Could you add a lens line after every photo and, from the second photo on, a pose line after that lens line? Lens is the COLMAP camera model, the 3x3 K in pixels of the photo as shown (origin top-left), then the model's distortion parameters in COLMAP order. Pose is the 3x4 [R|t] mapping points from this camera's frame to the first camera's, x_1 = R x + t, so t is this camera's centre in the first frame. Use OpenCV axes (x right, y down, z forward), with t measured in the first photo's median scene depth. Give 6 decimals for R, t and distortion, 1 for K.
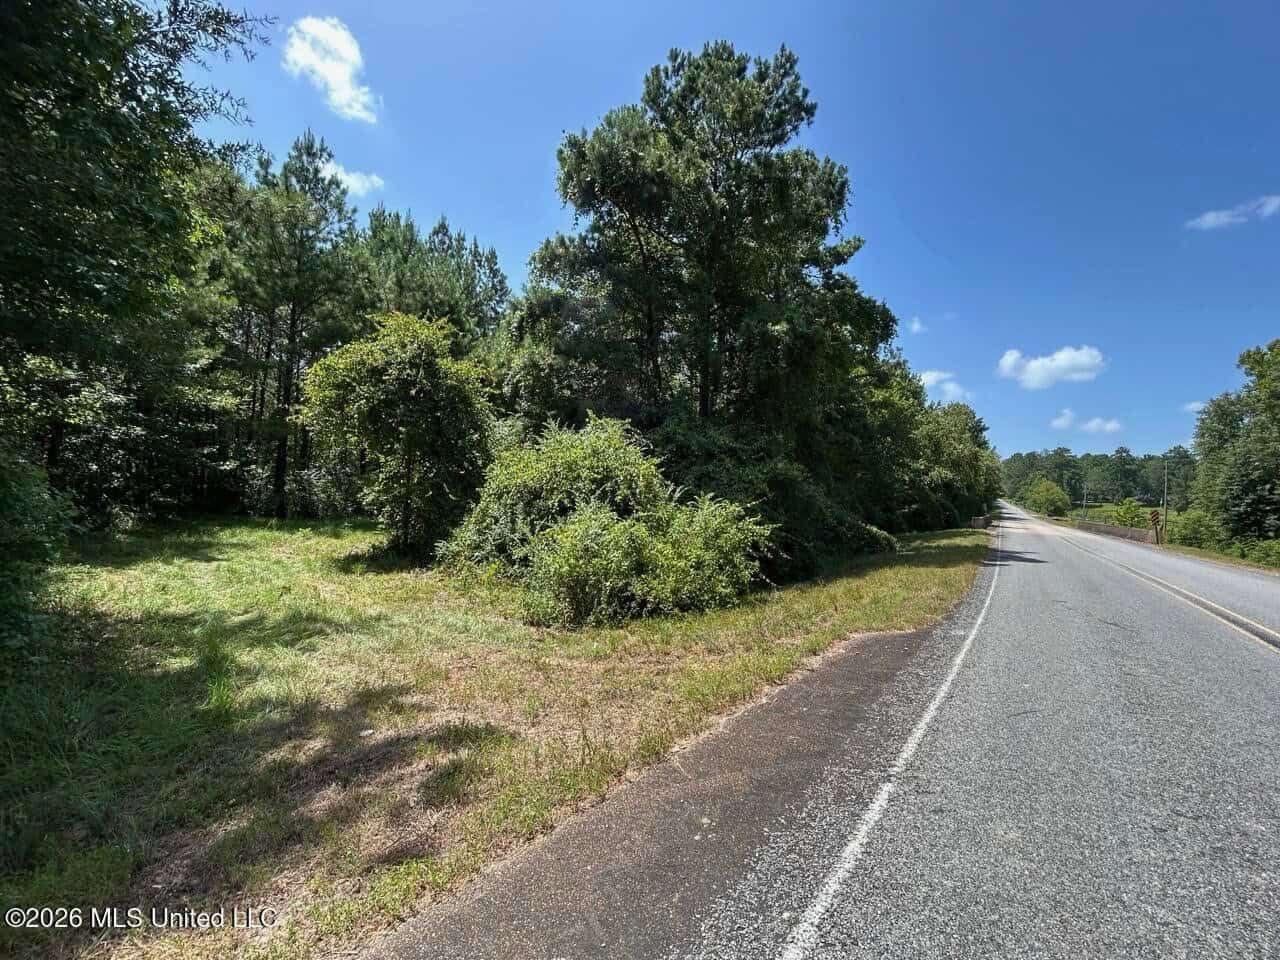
lens RADIAL K [[516.3, 0, 638.2], [0, 516.3, 476.4], [0, 0, 1]] dist [0.000264, 0.000891]
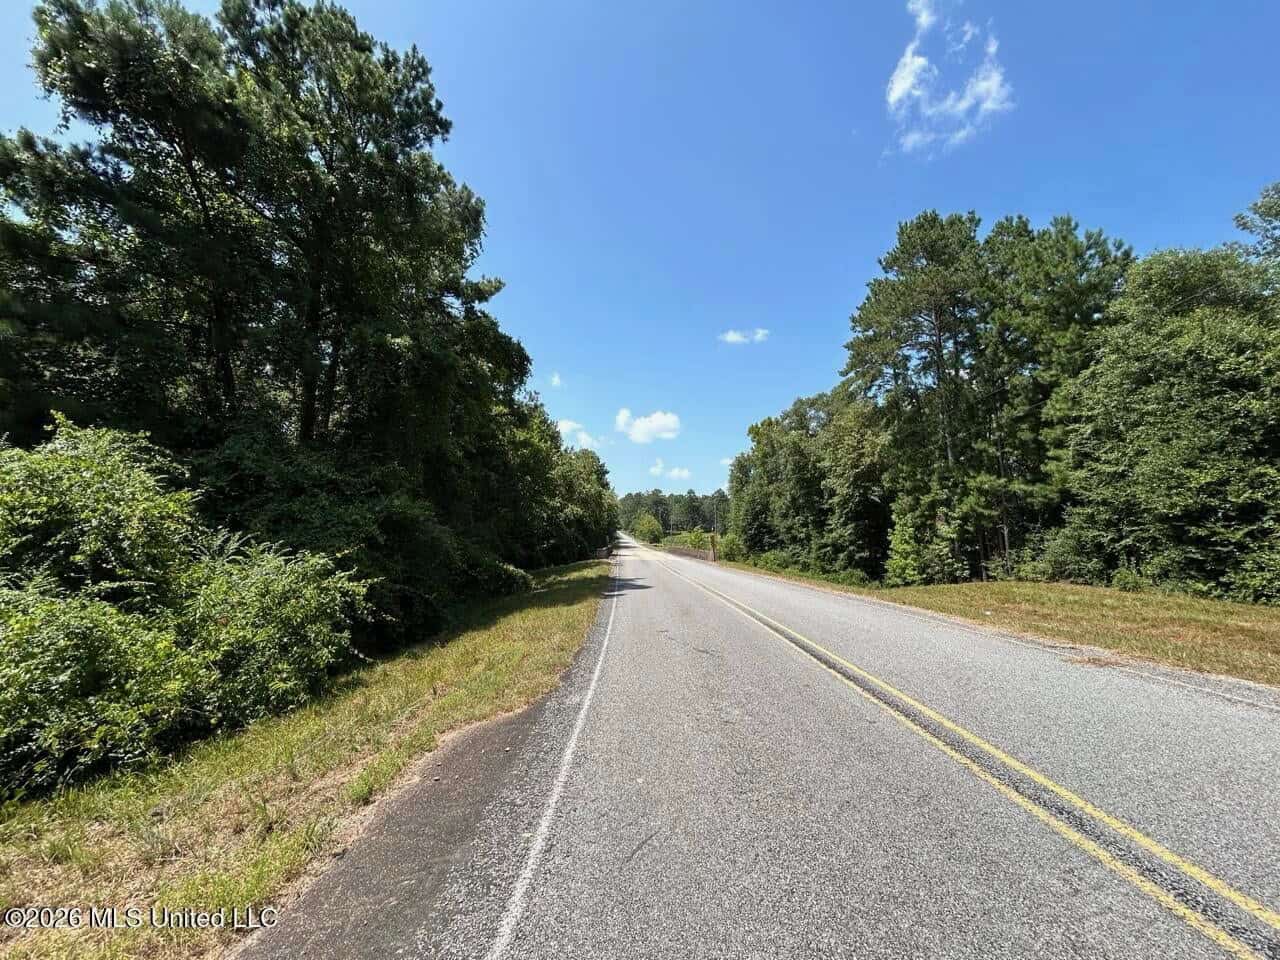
lens RADIAL K [[513.6, 0, 637.2], [0, 513.6, 479.0], [0, 0, 1]] dist [-0.000563, 0.000418]
pose [[0.797069, 0.023314, 0.603438, 0.074831], [0.019343, 0.997756, -0.064098, 0.001262], [-0.603578, 0.062762, 0.794830, 0.099593]]
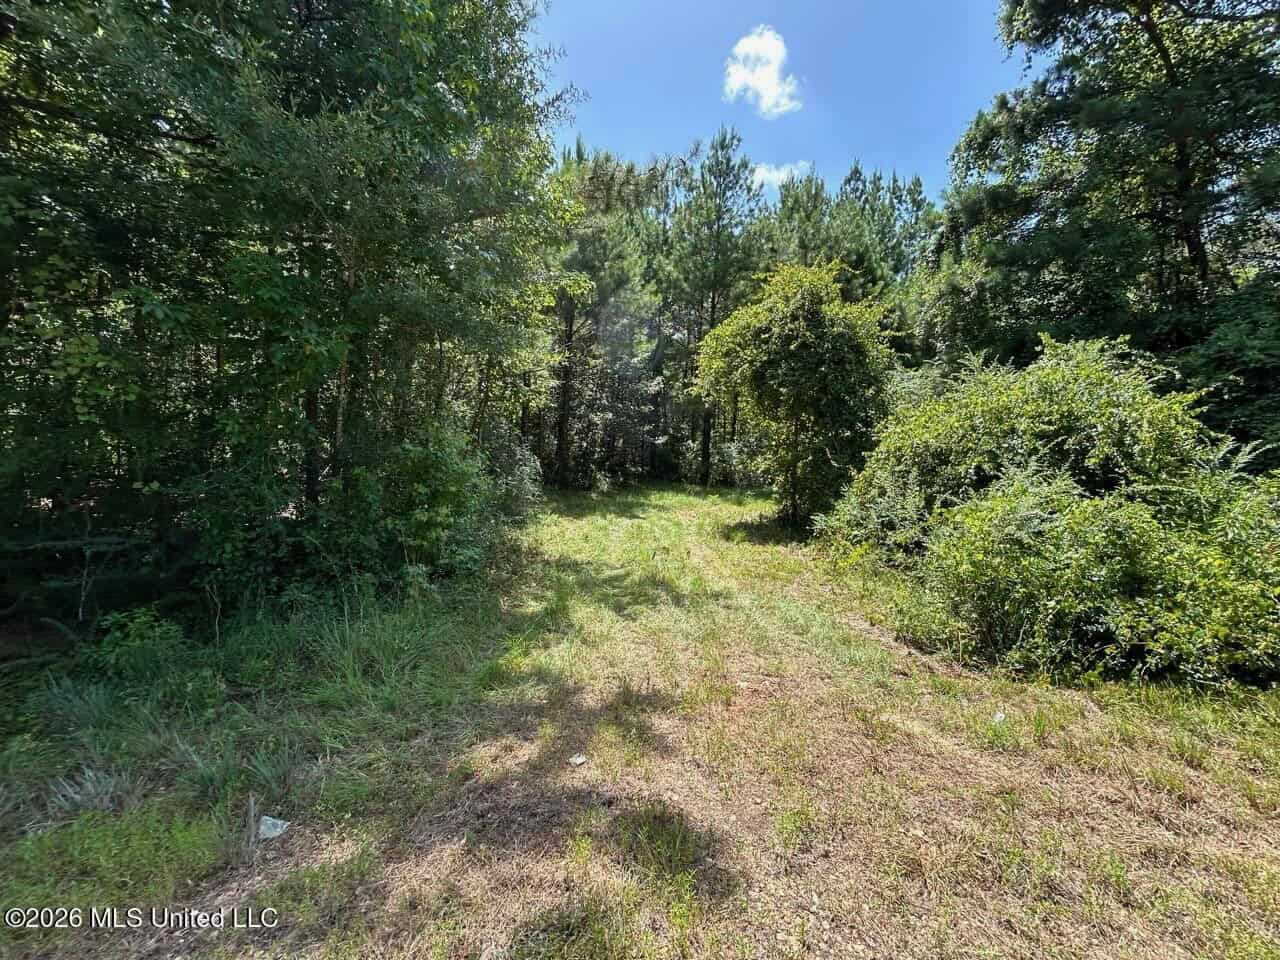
lens RADIAL K [[513.6, 0, 637.2], [0, 513.6, 479.0], [0, 0, 1]] dist [-0.000563, 0.000418]
pose [[0.700561, 0.015294, -0.713429, 0.012019], [0.023118, 0.998759, 0.044112, 0.015539], [0.713218, -0.047396, 0.699338, 0.133005]]
